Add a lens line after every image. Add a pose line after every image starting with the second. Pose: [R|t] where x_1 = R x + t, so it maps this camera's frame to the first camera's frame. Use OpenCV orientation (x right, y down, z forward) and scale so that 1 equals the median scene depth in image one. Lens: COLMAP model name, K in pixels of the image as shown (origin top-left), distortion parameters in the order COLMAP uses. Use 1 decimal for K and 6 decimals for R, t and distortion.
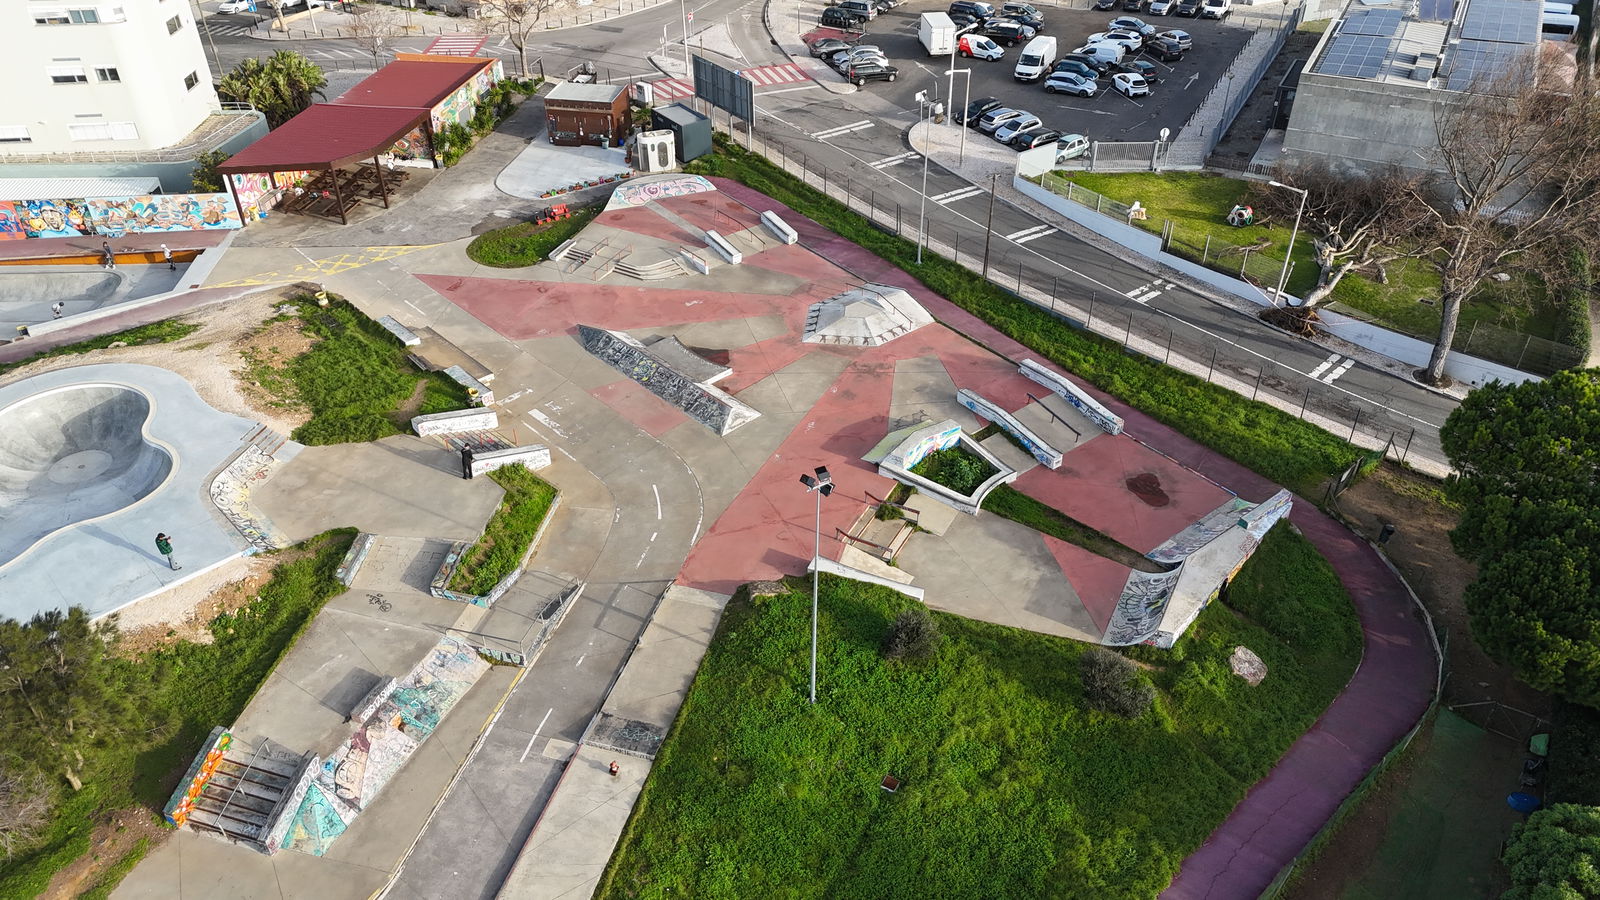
lens RADIAL K [[1173.2, 0, 800.0], [0, 1173.2, 450.0], [0, 0, 1]] dist [0.076092, -0.067129]
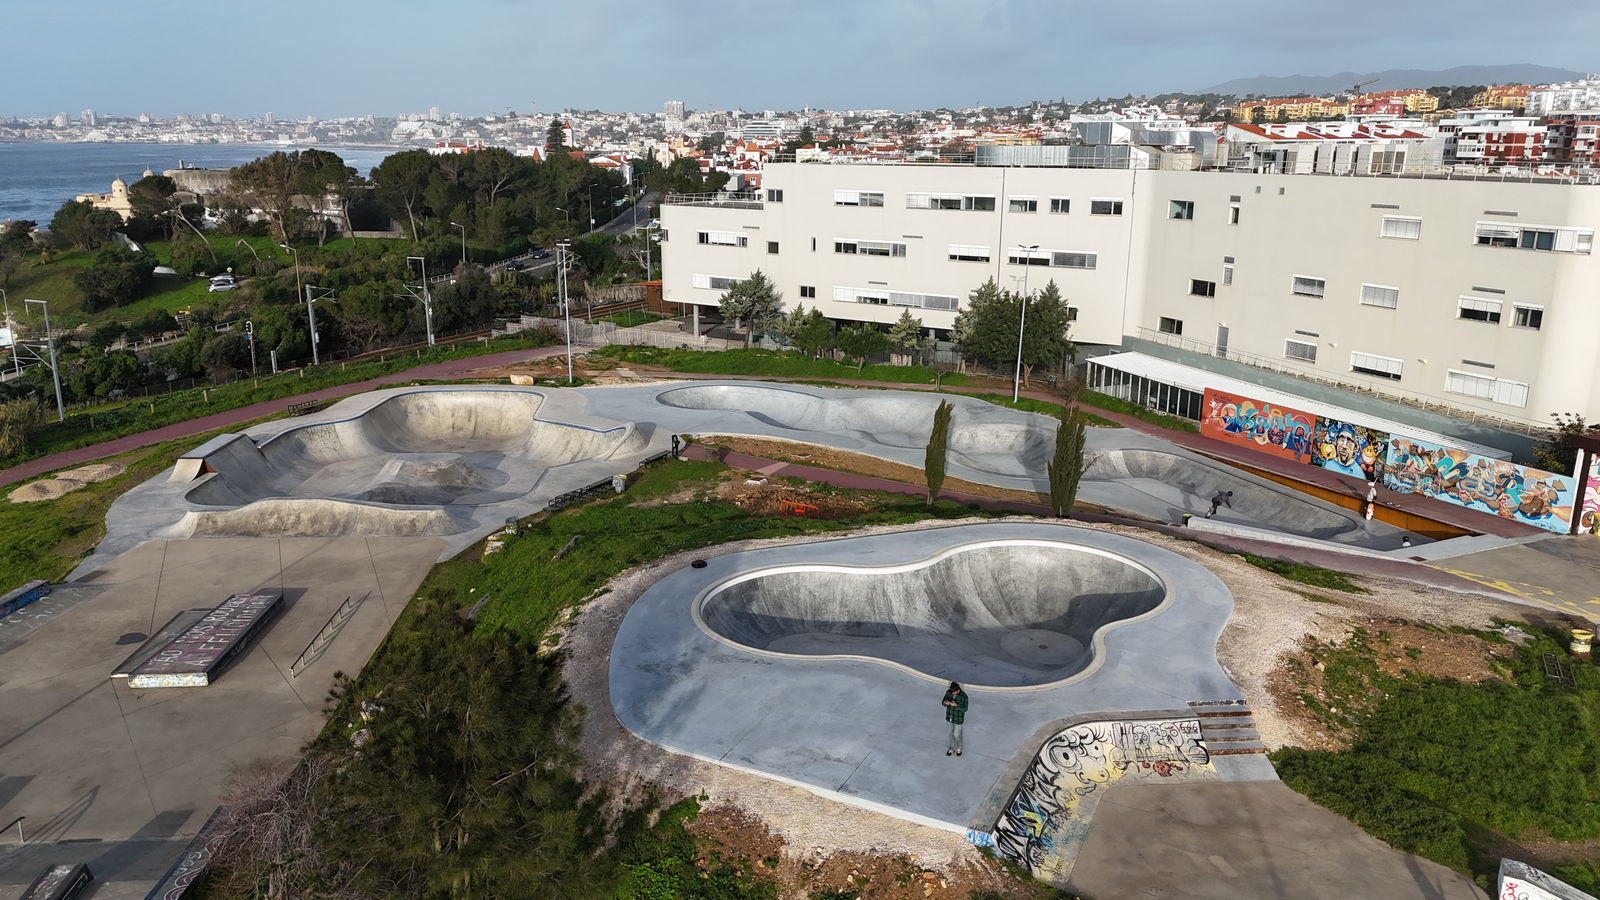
lens RADIAL K [[1173.2, 0, 800.0], [0, 1173.2, 450.0], [0, 0, 1]] dist [0.076092, -0.067129]
pose [[0.344171, 0.252356, -0.904358, -0.060866], [-0.553836, 0.832349, 0.021489, -0.016514], [0.758164, 0.493470, 0.426234, 0.520546]]
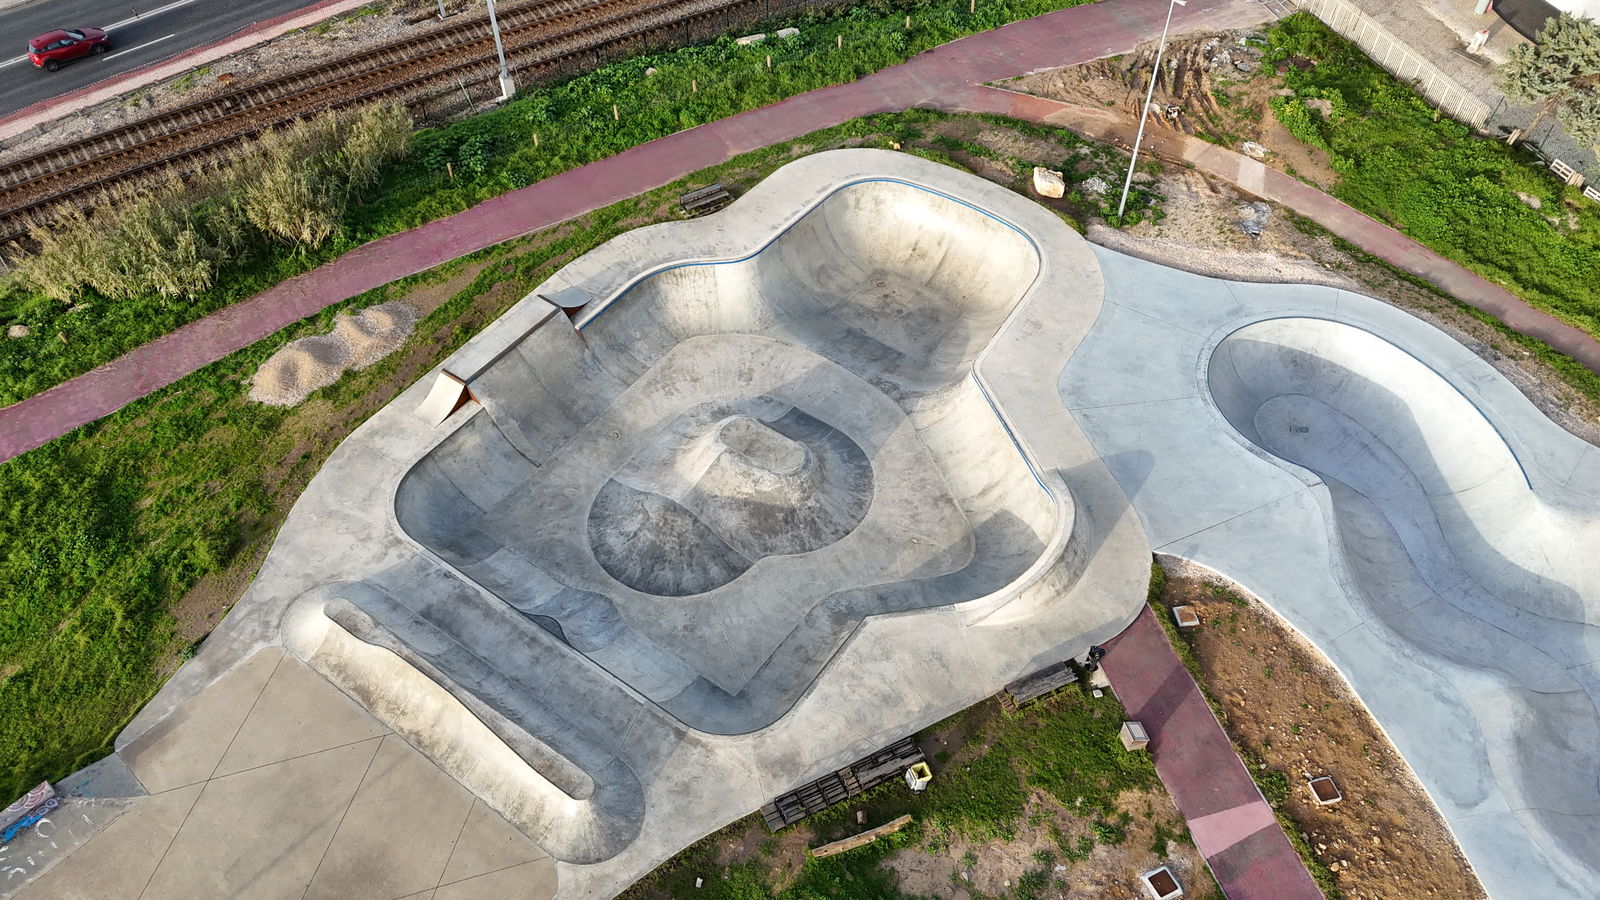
lens RADIAL K [[1173.2, 0, 800.0], [0, 1173.2, 450.0], [0, 0, 1]] dist [0.076092, -0.067129]
pose [[-0.296519, 0.735694, -0.608959, -0.739965], [-0.547674, 0.391379, 0.739510, -0.330793], [0.782387, 0.552790, 0.286869, 0.545824]]
